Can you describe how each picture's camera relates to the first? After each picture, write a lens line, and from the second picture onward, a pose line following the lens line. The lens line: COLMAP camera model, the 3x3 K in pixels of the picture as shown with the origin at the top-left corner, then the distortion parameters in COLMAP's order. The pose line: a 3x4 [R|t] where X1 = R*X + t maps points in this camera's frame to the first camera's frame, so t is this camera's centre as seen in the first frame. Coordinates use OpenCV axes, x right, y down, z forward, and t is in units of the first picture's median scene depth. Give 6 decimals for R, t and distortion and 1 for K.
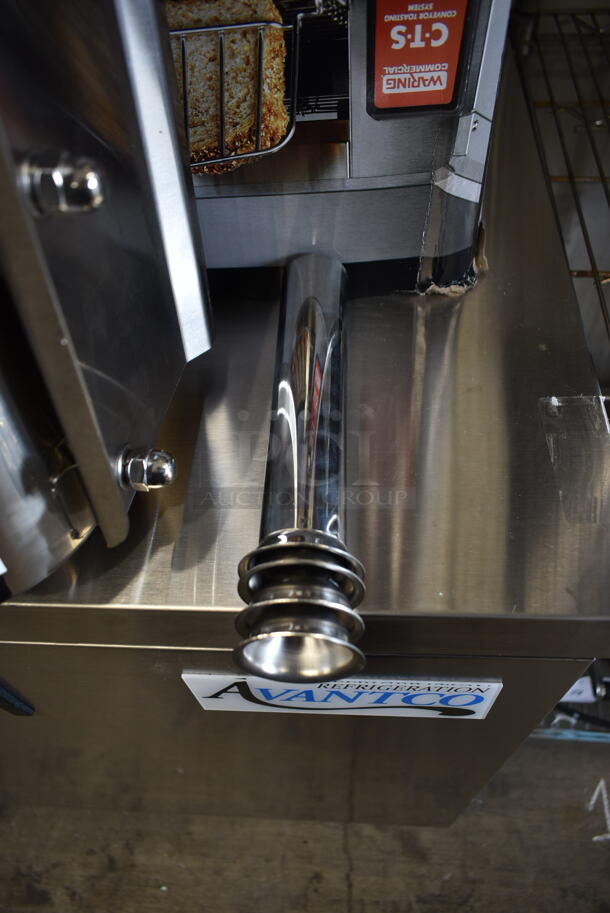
lens RADIAL K [[690.1, 0, 306.6], [0, 690.1, 453.0], [0, 0, 1]] dist [-0.019682, 0.007534]
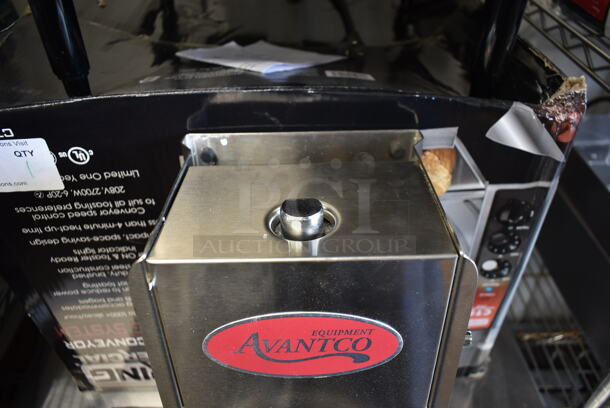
lens RADIAL K [[461.1, 0, 307.1], [0, 461.1, 207.1], [0, 0, 1]] dist [-0.019682, 0.007534]
pose [[0.994719, -0.043724, 0.092855, -0.593361], [0.064638, 0.969636, -0.235855, -0.586375], [-0.079723, 0.240611, 0.967342, -0.690237]]
